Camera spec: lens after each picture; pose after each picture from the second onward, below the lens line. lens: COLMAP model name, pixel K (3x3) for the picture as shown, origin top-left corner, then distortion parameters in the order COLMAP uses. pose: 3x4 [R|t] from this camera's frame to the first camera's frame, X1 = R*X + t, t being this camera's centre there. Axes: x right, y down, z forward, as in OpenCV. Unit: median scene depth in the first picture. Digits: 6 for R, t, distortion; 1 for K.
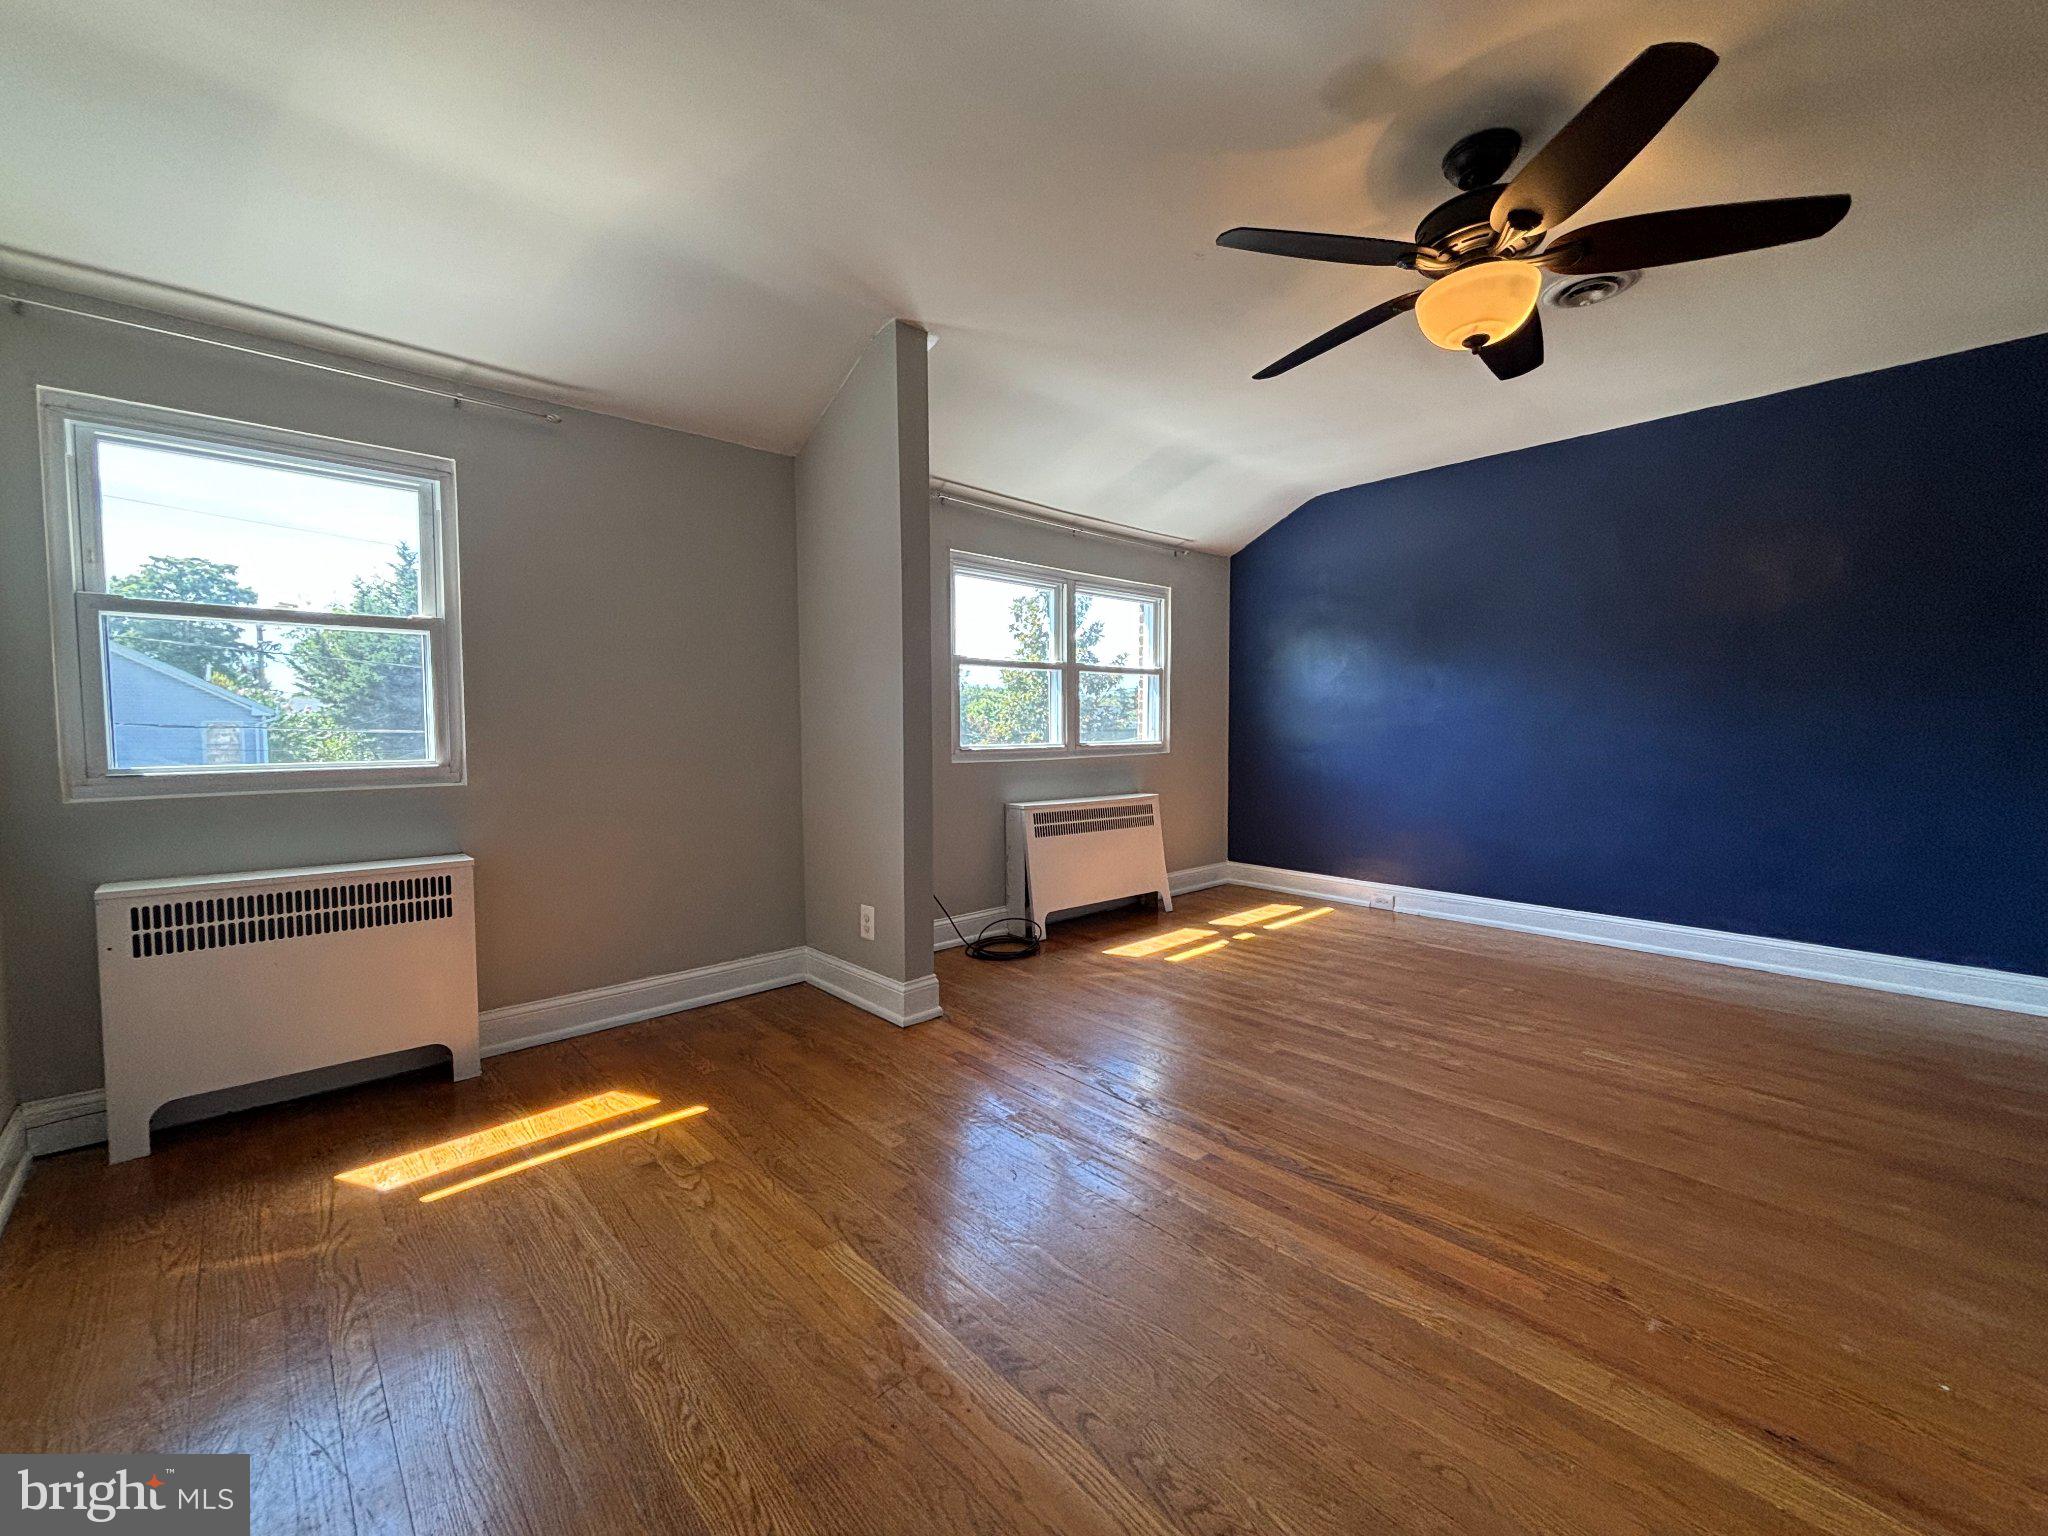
lens RADIAL K [[838.5, 0, 1024.0], [0, 838.5, 768.0], [0, 0, 1]] dist [0.055500, 0.000022]
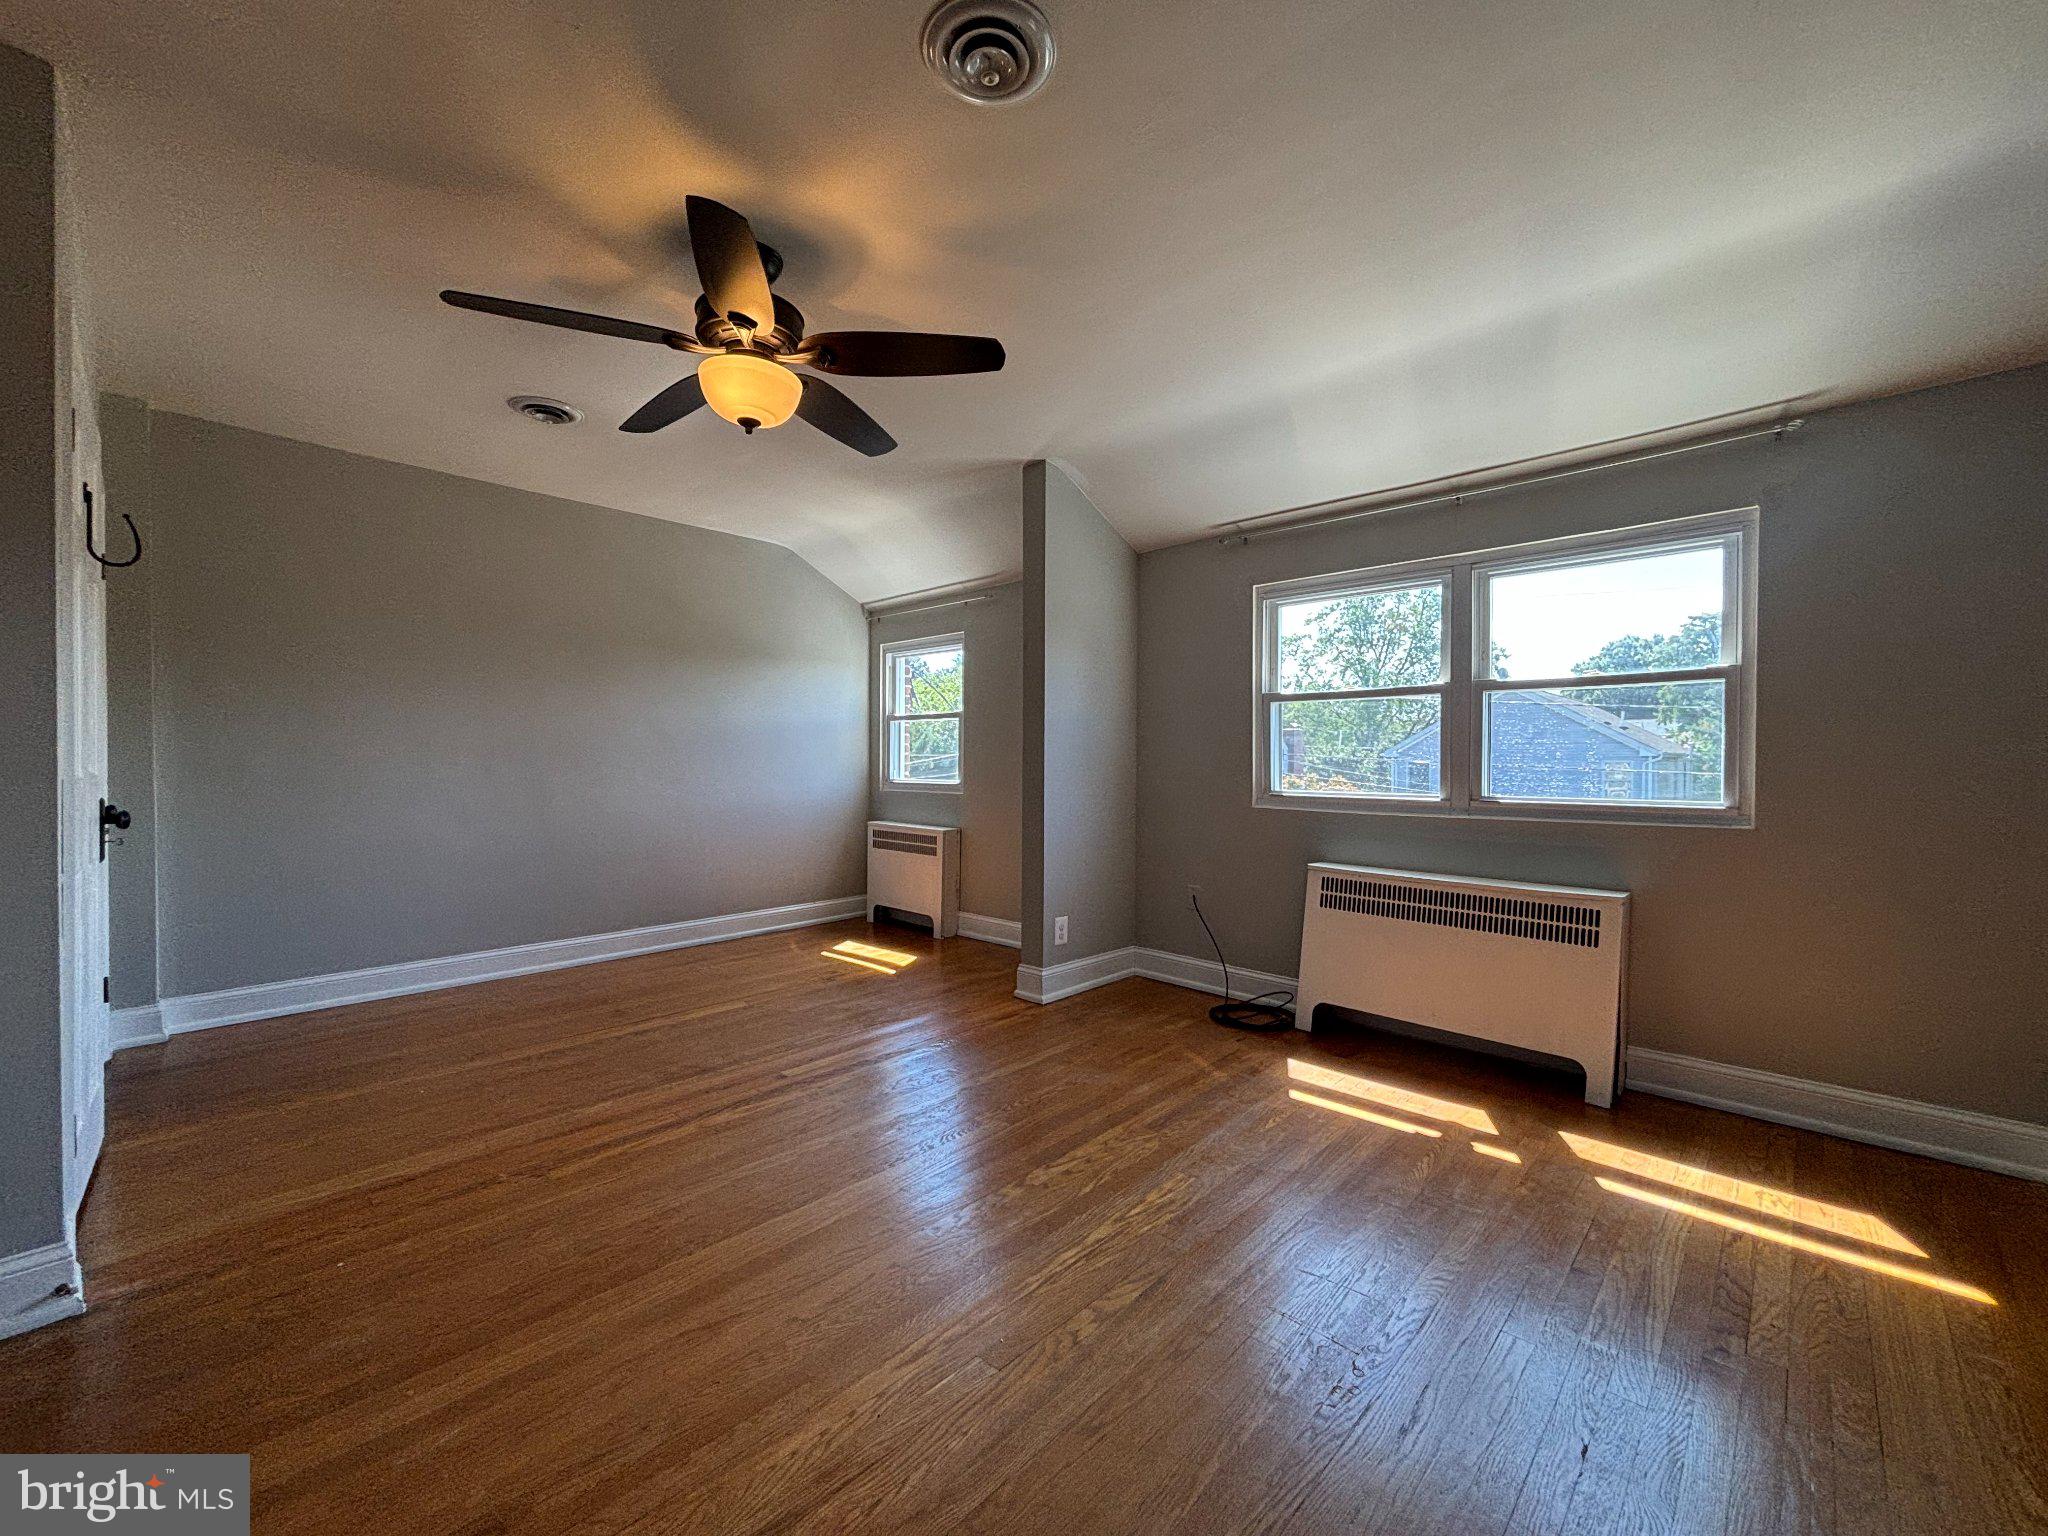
lens RADIAL K [[804.4, 0, 1030.6], [0, 804.4, 805.9], [0, 0, 1]] dist [-0.068450, 0.000121]
pose [[0.069836, 0.057248, -0.995914, 0.623798], [-0.061779, 0.996684, 0.052960, -0.031642], [0.995644, 0.057828, 0.073142, 0.535348]]
